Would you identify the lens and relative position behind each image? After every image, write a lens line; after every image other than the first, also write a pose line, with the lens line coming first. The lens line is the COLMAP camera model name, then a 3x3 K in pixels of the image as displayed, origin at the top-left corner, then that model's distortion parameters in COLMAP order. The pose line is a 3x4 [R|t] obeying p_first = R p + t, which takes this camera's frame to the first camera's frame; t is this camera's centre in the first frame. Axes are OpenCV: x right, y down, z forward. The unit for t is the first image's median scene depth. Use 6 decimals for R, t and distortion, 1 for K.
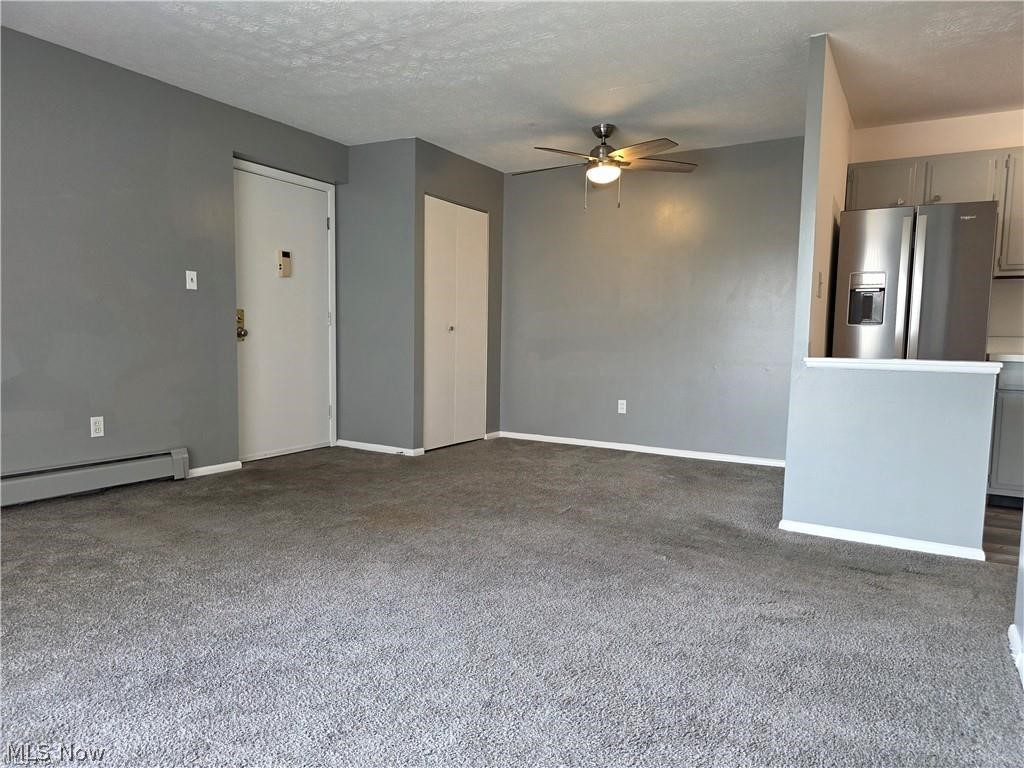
lens RADIAL K [[698.3, 0, 512.0], [0, 698.3, 384.0], [0, 0, 1]] dist [0.035374, -0.002778]
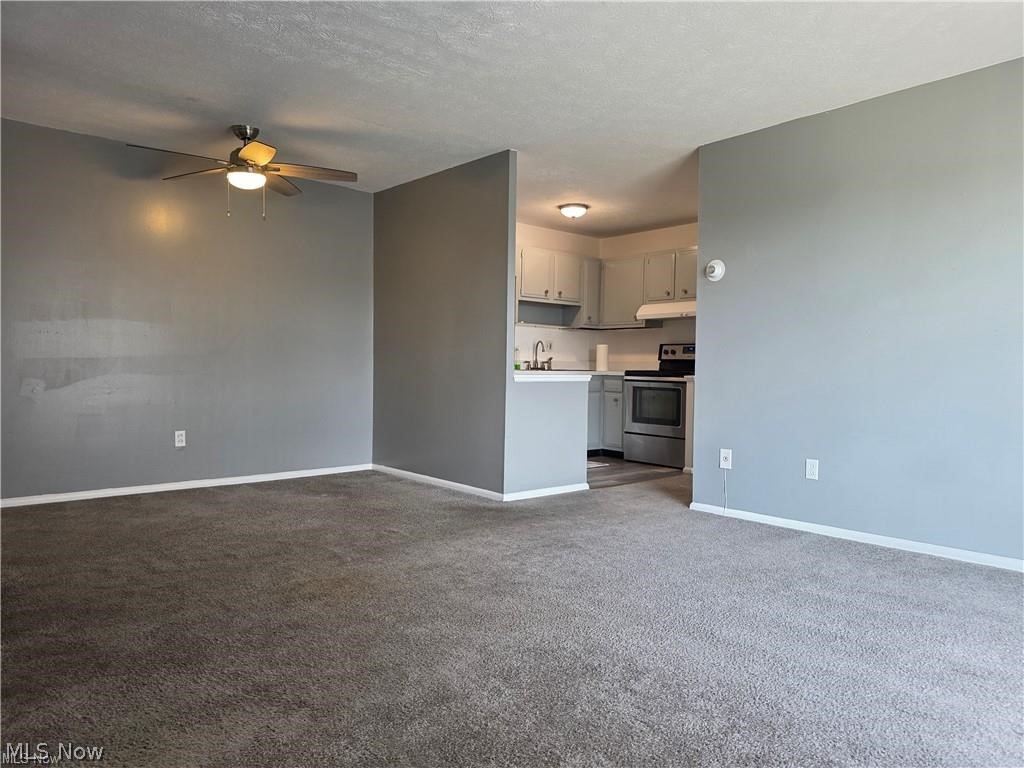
lens RADIAL K [[698.3, 0, 512.0], [0, 698.3, 384.0], [0, 0, 1]] dist [0.035374, -0.002778]
pose [[0.307285, -0.039132, 0.950813, -0.764097], [0.057727, 0.998081, 0.022421, -0.043292], [-0.949865, 0.047998, 0.308954, 0.481874]]
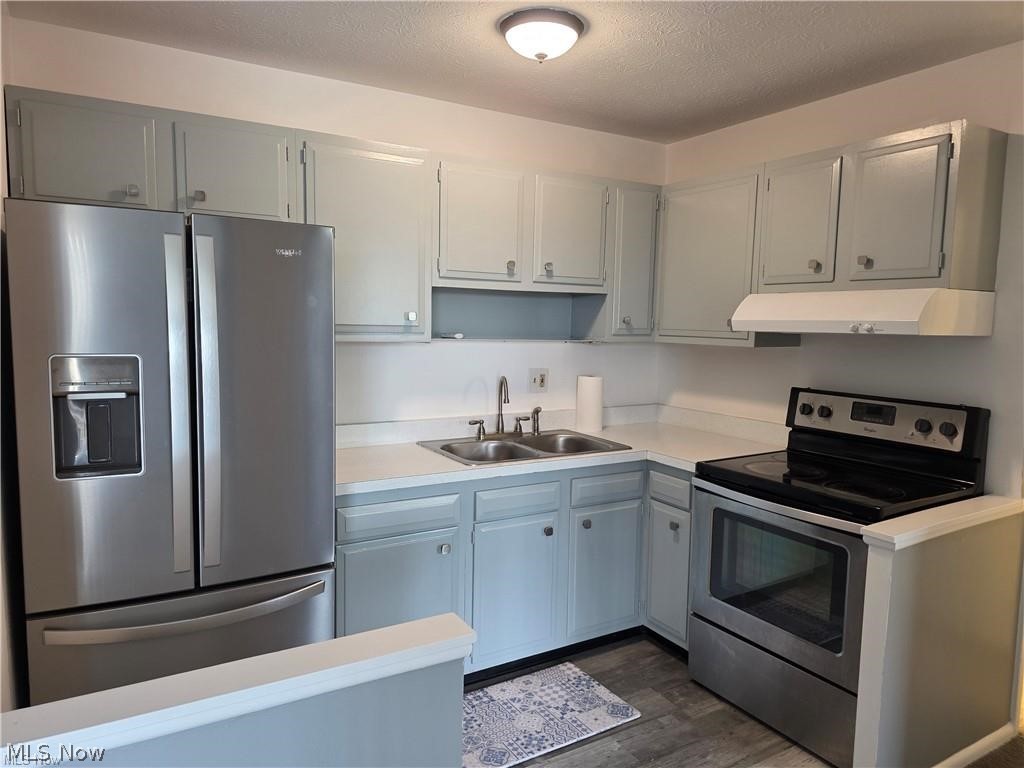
lens RADIAL K [[682.1, 0, 523.1], [0, 682.1, 383.9], [0, 0, 1]] dist [0.006618, 0.001150]
pose [[0.472701, -0.095504, 0.876032, 0.263450], [0.053988, 0.995381, 0.079383, -0.157046], [-0.879567, 0.009771, 0.475674, 0.573908]]
